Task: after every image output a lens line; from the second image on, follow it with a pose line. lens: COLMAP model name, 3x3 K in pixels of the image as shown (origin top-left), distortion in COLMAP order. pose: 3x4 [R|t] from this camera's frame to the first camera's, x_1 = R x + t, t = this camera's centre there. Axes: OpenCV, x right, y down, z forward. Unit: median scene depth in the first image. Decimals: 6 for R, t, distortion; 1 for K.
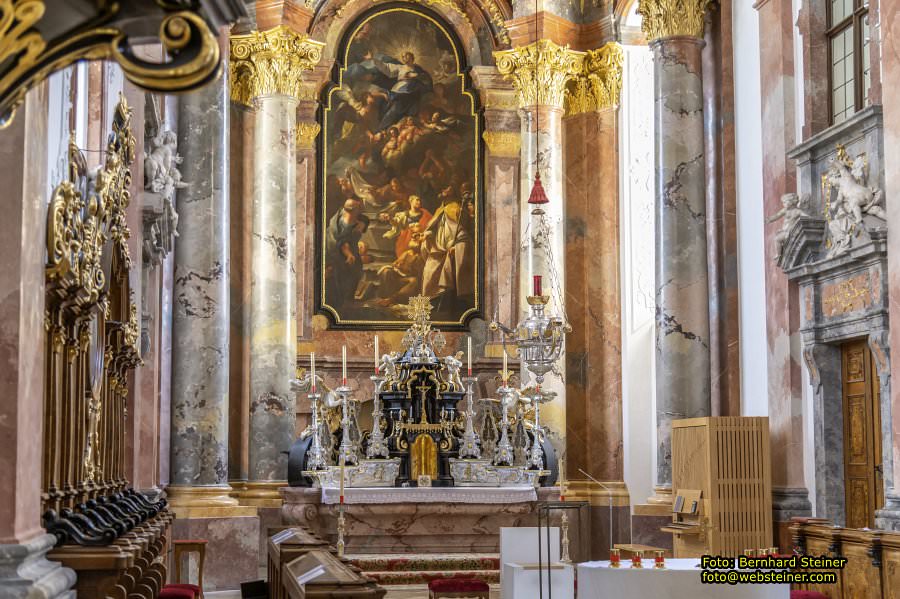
lens RADIAL K [[1420.9, 0, 378.4], [0, 1420.9, 300.8], [0, 0, 1]] dist [0.008660, 0.002448]
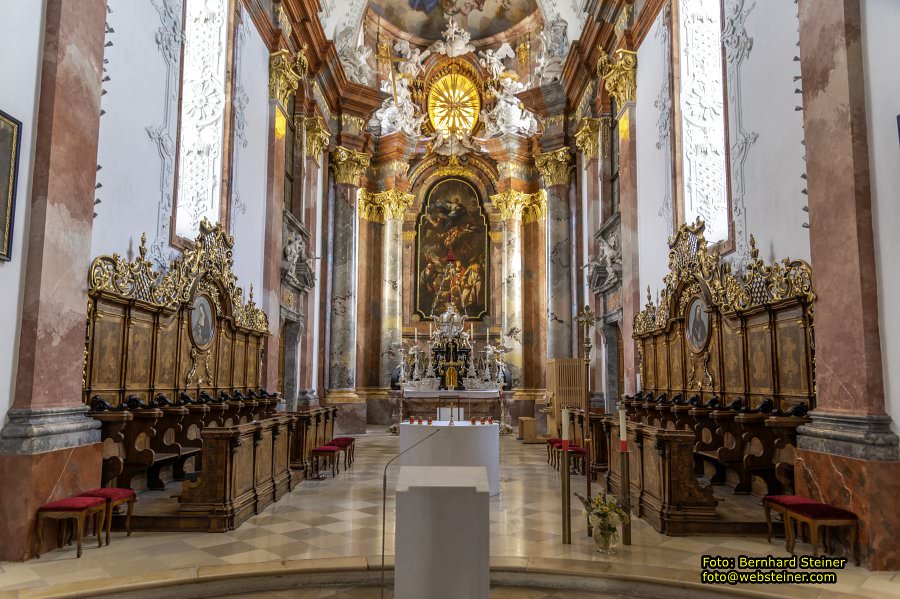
lens RADIAL K [[620.3, 0, 450.0], [0, 620.3, 299.5], [0, 0, 1]] dist [0.035837, -0.000111]
pose [[0.985993, -0.015696, -0.166048, 0.185154], [0.012436, 0.999709, -0.020655, 0.007311], [0.166324, 0.018300, 0.985901, 0.029178]]
